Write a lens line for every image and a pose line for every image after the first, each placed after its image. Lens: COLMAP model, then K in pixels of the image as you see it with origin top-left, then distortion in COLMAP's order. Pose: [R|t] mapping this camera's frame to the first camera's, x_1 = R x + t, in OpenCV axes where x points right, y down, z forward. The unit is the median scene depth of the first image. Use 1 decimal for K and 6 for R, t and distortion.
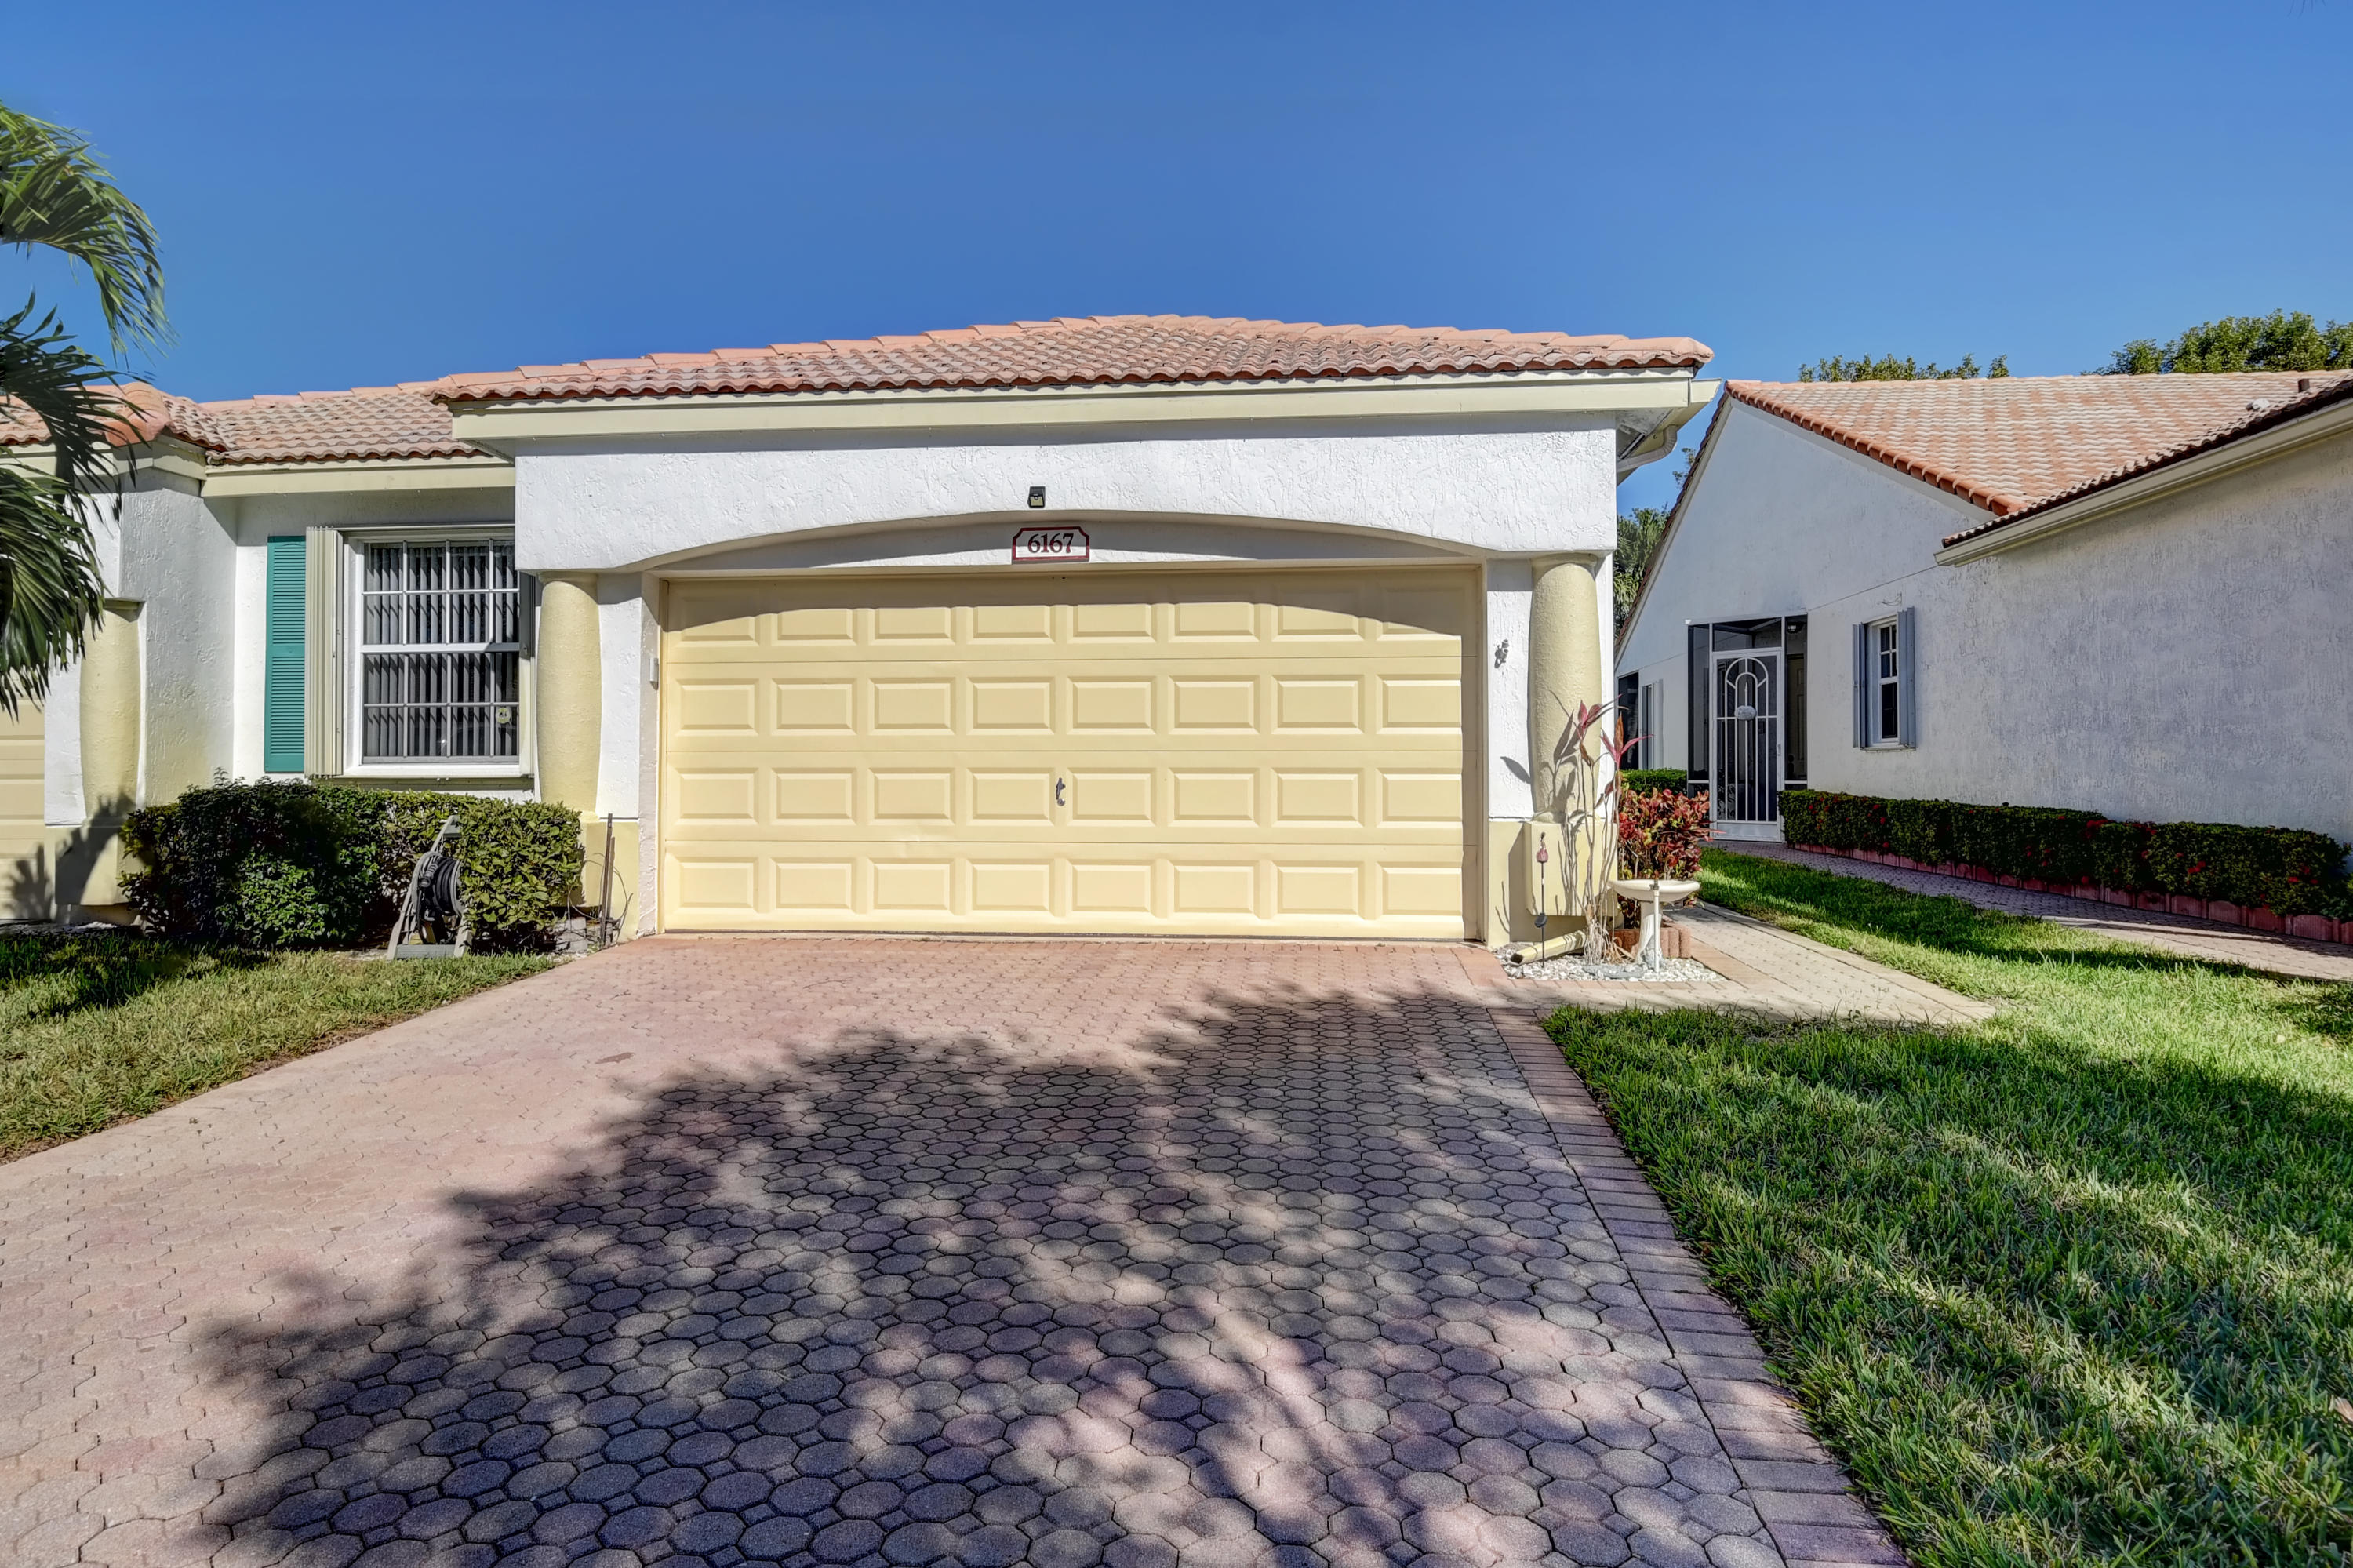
lens RADIAL K [[1441.7, 0, 1176.5], [0, 1441.7, 784.0], [0, 0, 1]] dist [0.045260, -0.072928]
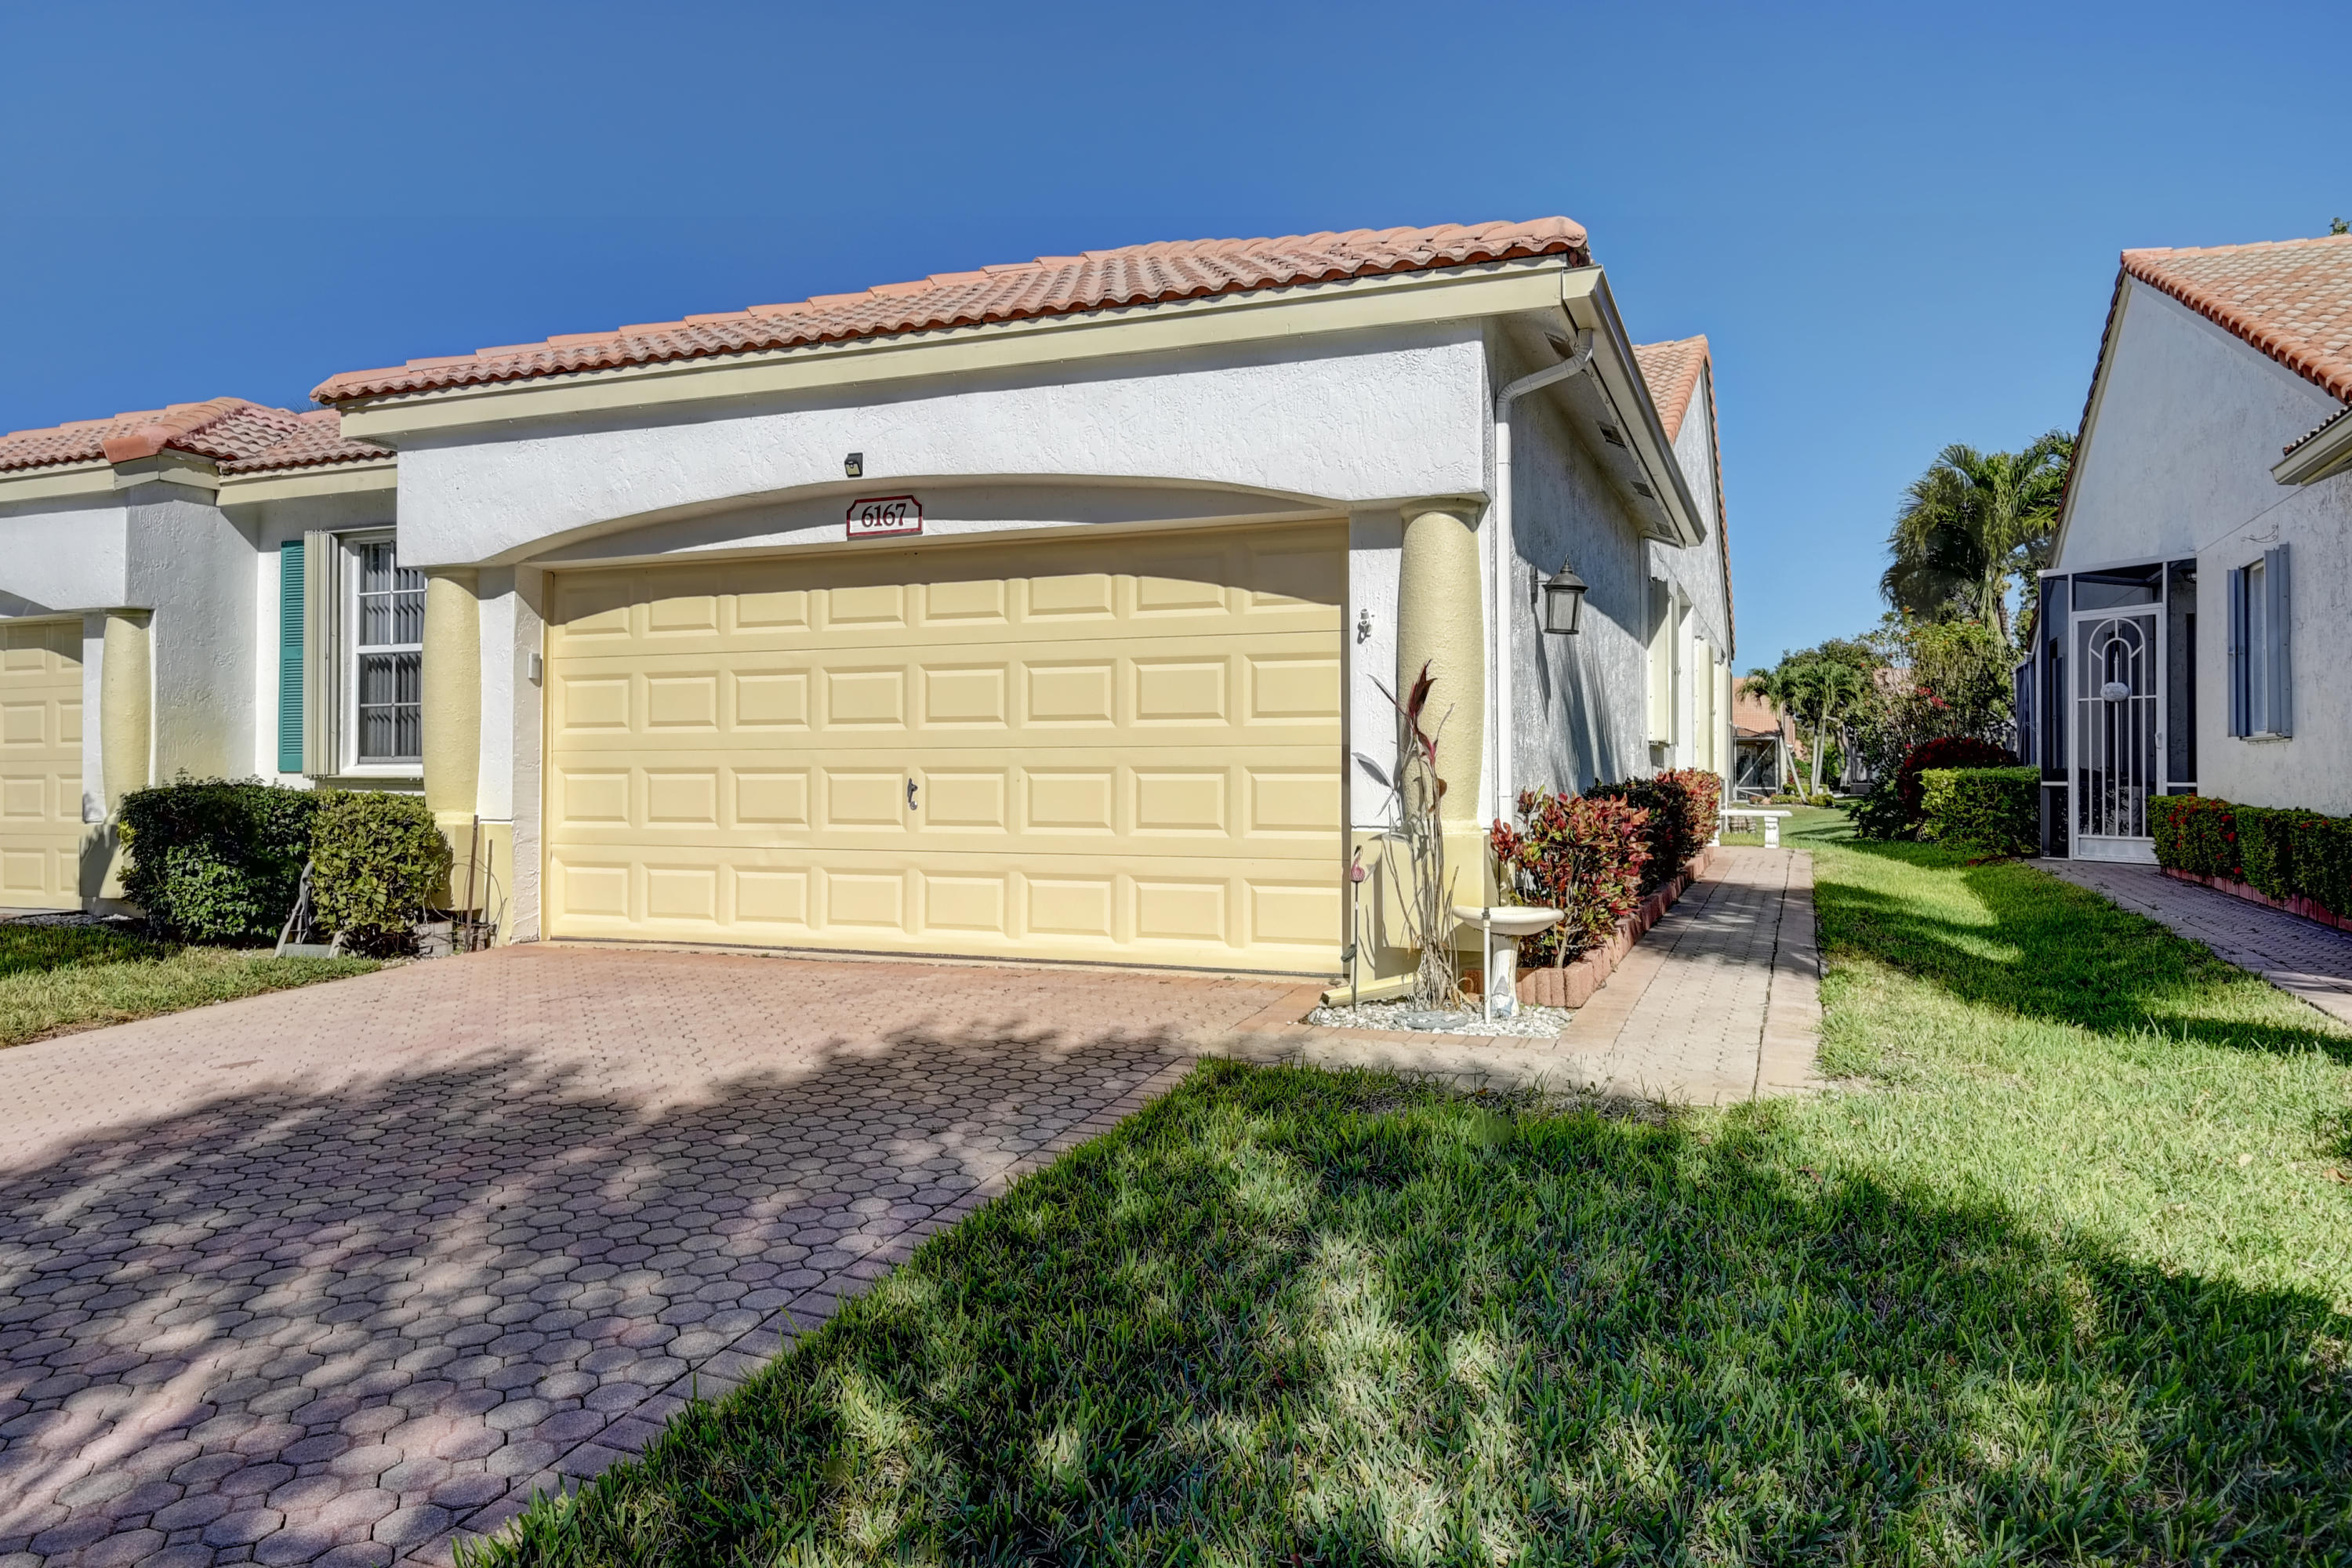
lens RADIAL K [[1644.3, 0, 1176.0], [0, 1644.3, 784.0], [0, 0, 1]] dist [0.047023, -0.057430]
pose [[0.956115, 0.001488, -0.292987, 0.378916], [-0.001661, 0.999999, -0.000344, -0.000717], [0.292986, 0.000816, 0.956116, 0.077441]]
